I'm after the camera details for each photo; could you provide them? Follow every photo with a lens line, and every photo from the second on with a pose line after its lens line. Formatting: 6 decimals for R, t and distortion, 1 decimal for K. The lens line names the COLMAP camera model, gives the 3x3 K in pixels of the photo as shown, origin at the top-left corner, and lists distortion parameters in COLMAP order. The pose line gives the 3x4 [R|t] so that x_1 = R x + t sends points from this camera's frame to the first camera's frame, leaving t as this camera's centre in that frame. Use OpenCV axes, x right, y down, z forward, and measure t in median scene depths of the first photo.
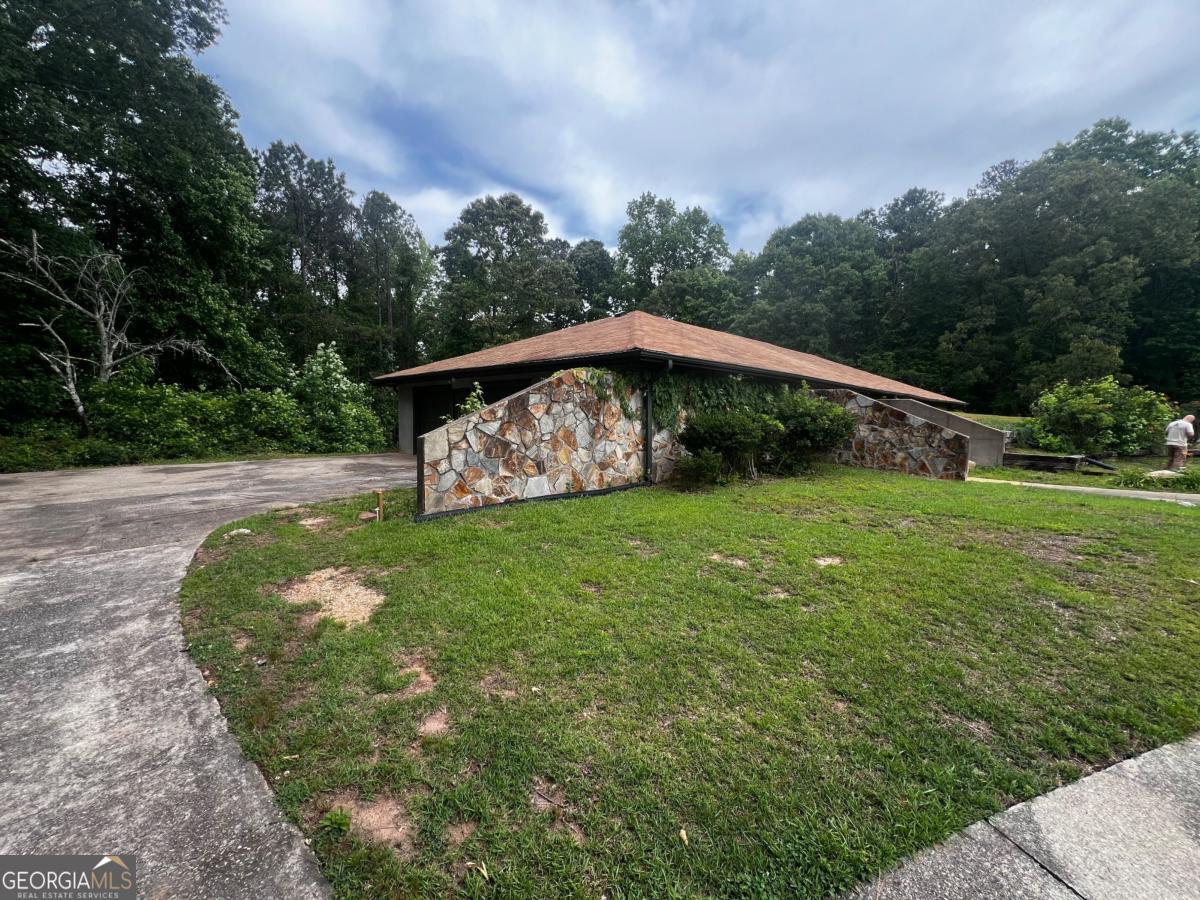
lens RADIAL K [[479.0, 0, 600.5], [0, 479.0, 454.3], [0, 0, 1]] dist [0.016254, -0.000604]
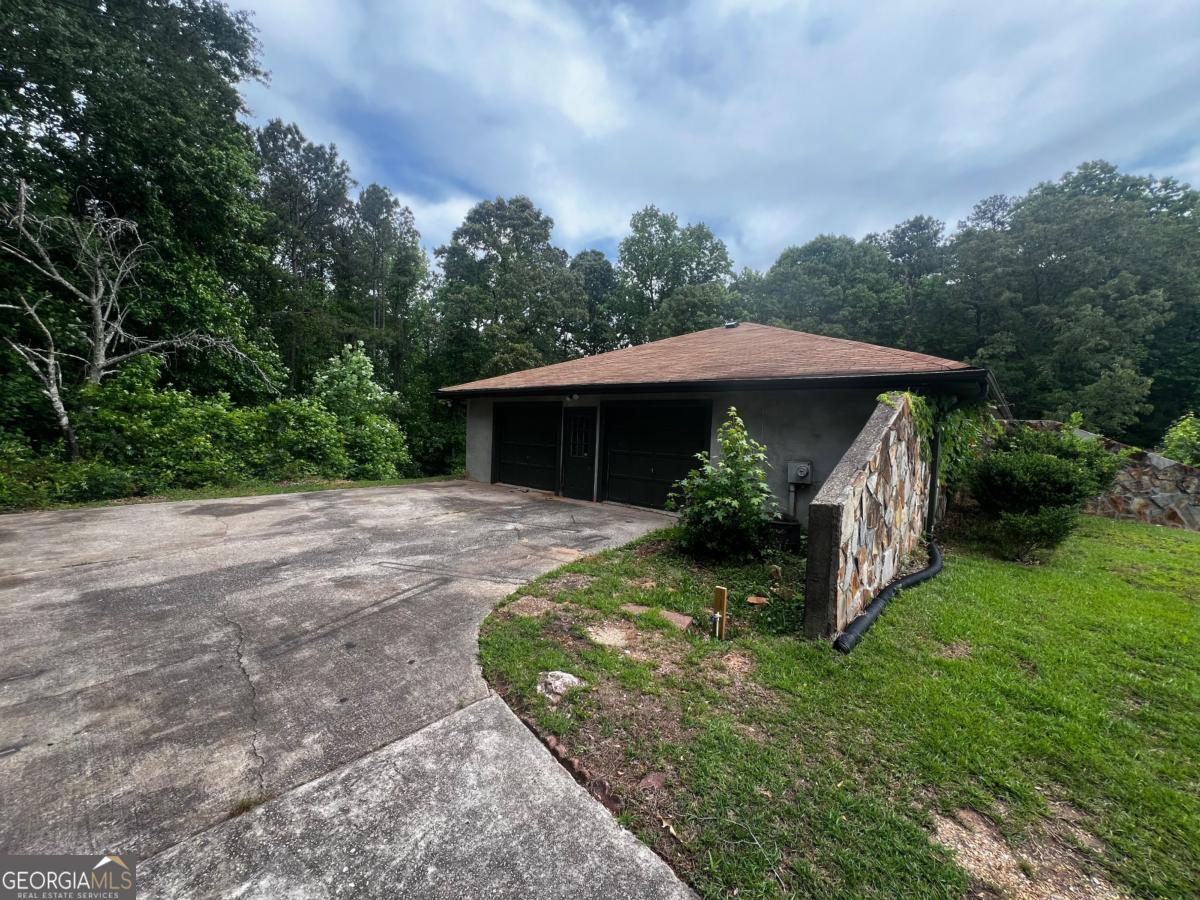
lens RADIAL K [[479.0, 0, 597.6], [0, 479.0, 450.2], [0, 0, 1]] dist [0.016254, -0.000604]
pose [[0.996340, 0.018567, 0.083439, -0.238565], [-0.015649, 0.999248, -0.035487, -0.025840], [-0.084035, 0.034051, 0.995881, 0.141818]]
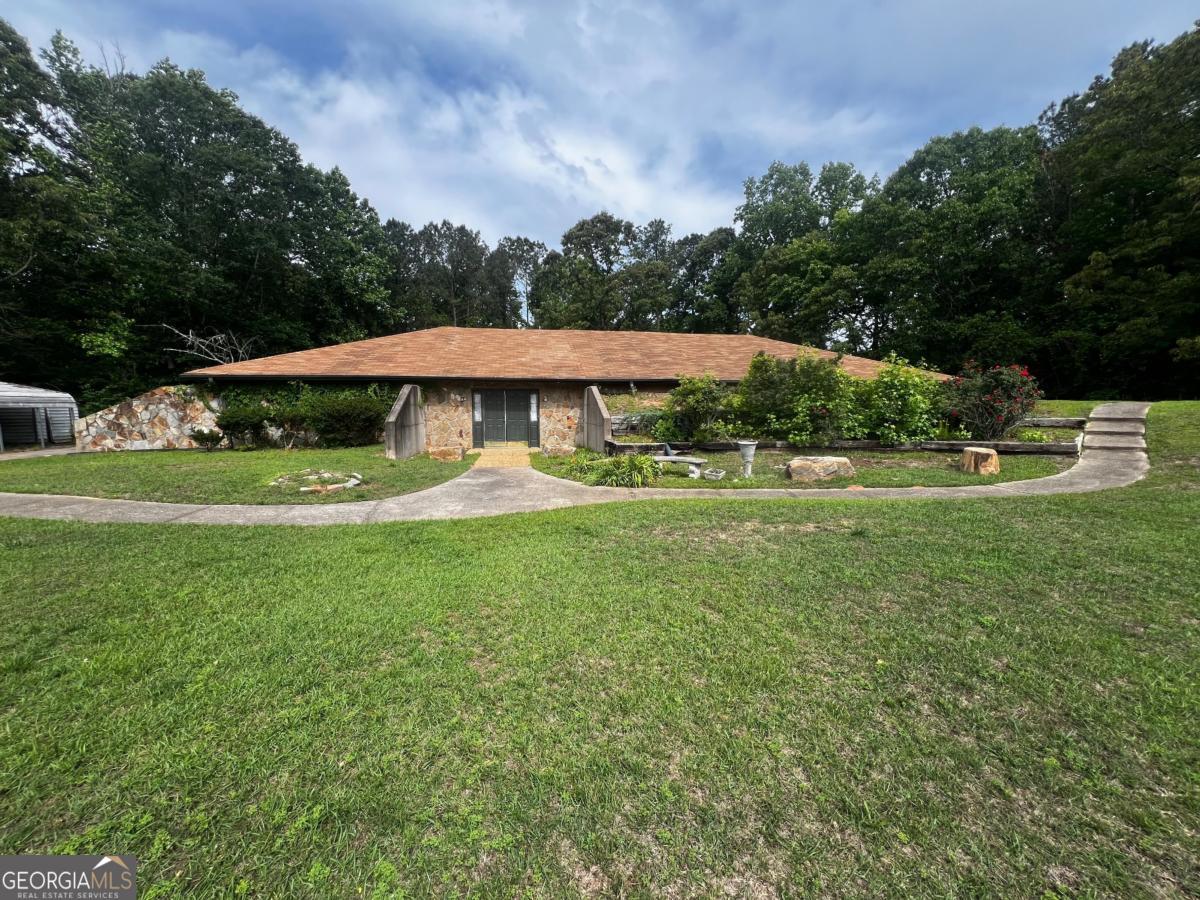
lens RADIAL K [[479.0, 0, 595.0], [0, 479.0, 451.1], [0, 0, 1]] dist [0.016254, -0.000604]
pose [[0.820177, 0.026960, -0.571474, 0.822828], [-0.024953, 0.999624, 0.011346, 0.005988], [0.571565, 0.004954, 0.820542, 0.123244]]
